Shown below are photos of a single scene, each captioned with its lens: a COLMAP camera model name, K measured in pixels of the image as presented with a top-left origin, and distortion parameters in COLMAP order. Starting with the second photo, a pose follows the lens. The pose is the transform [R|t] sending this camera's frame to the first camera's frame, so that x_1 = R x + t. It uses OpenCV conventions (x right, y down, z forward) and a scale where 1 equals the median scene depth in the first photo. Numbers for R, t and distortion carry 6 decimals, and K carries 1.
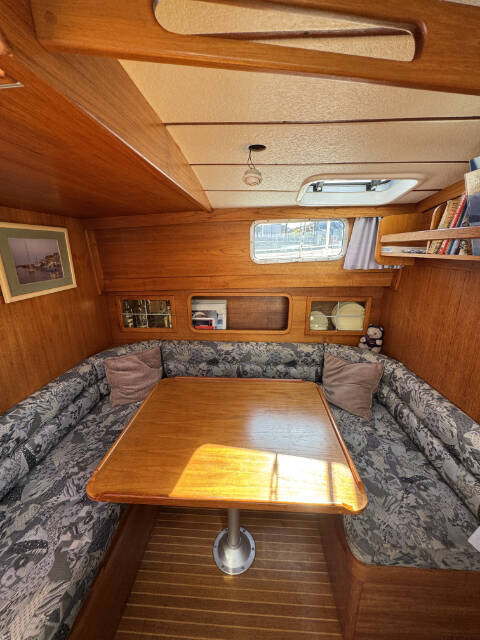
lens RADIAL K [[260.5, 0, 240.3], [0, 260.5, 321.1], [0, 0, 1]] dist [-0.001773, 0.000261]
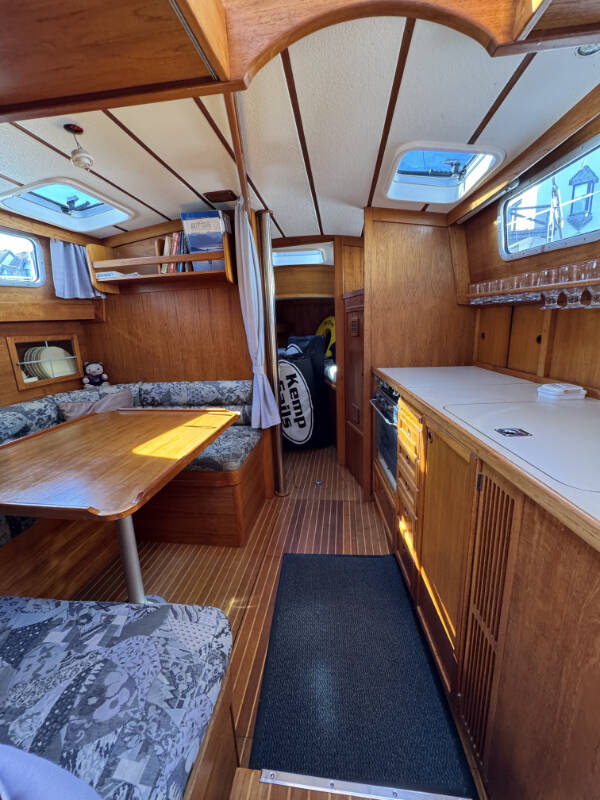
lens RADIAL K [[325.6, 0, 303.1], [0, 325.6, 400.9], [0, 0, 1]] dist [-0.001773, 0.000261]
pose [[0.067235, -0.224789, 0.972085, -0.760485], [0.316476, 0.928783, 0.192887, 0.198956], [-0.946215, 0.294673, 0.133587, 0.173193]]
